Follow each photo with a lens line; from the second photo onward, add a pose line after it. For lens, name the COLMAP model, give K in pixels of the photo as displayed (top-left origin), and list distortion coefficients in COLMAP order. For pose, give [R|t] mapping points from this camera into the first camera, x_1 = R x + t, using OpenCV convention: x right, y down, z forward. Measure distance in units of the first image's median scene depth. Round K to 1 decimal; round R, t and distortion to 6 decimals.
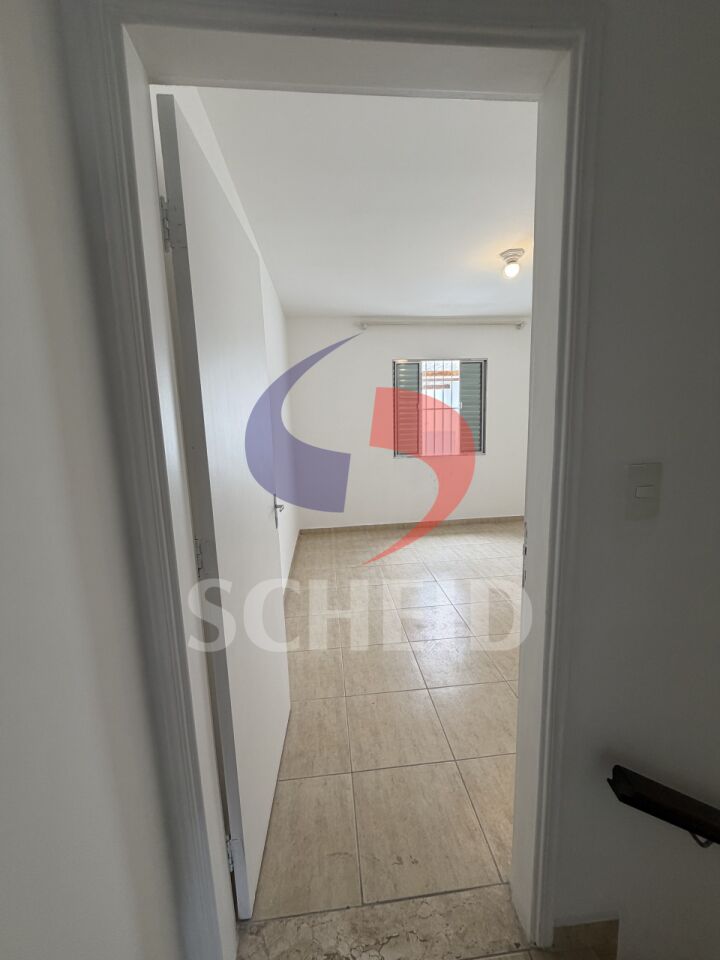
lens RADIAL K [[383.1, 0, 359.2], [0, 383.1, 478.0], [0, 0, 1]] dist [-0.000763, 0.000888]
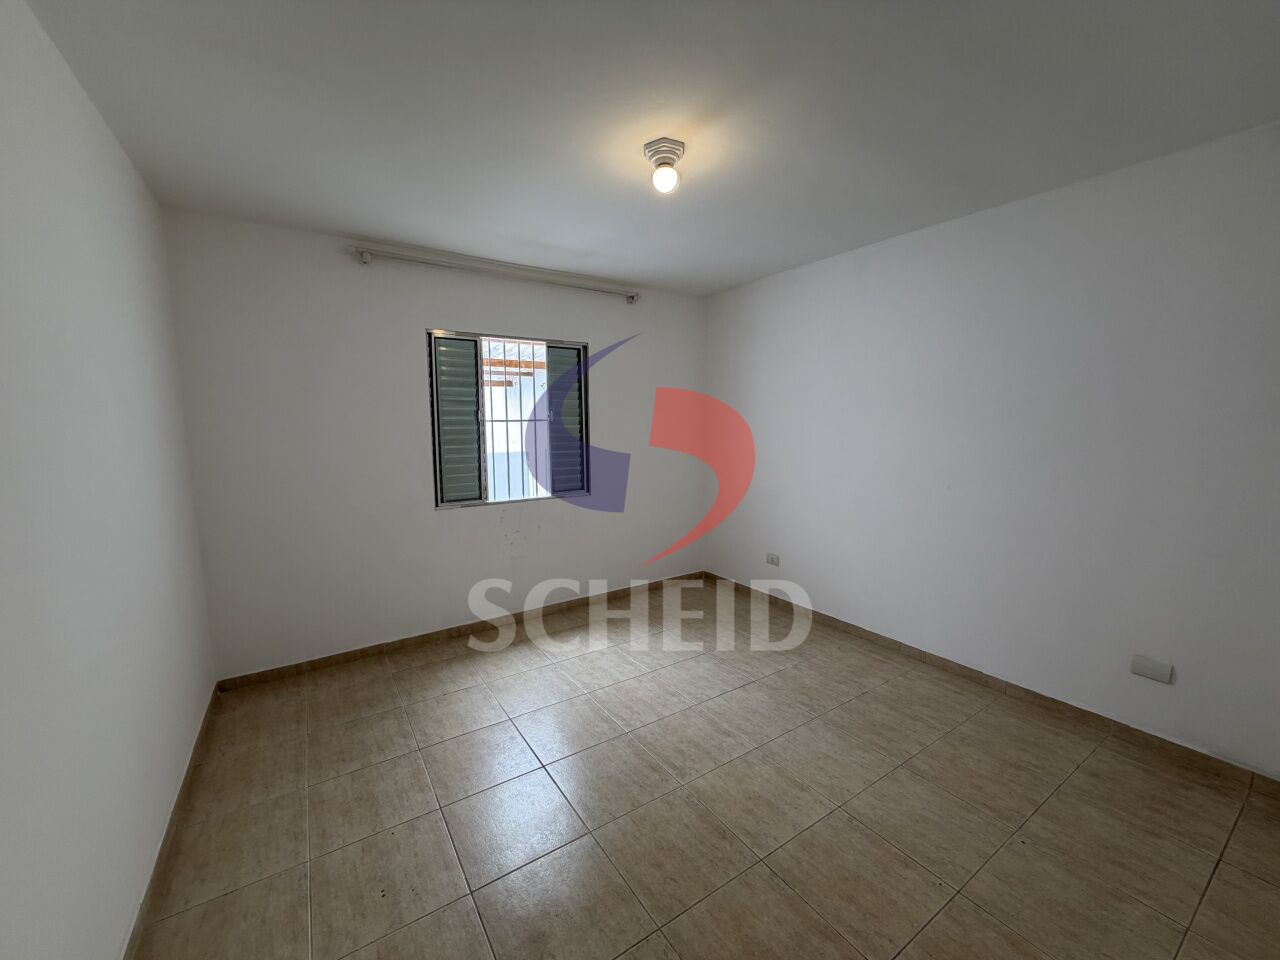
lens RADIAL K [[510.8, 0, 635.5], [0, 510.8, 481.5], [0, 0, 1]] dist [-0.000763, 0.000888]
pose [[0.883706, -0.031179, 0.467003, 0.004388], [0.052900, 0.998039, -0.033468, -0.053352], [-0.465044, 0.054280, 0.883622, 0.235398]]
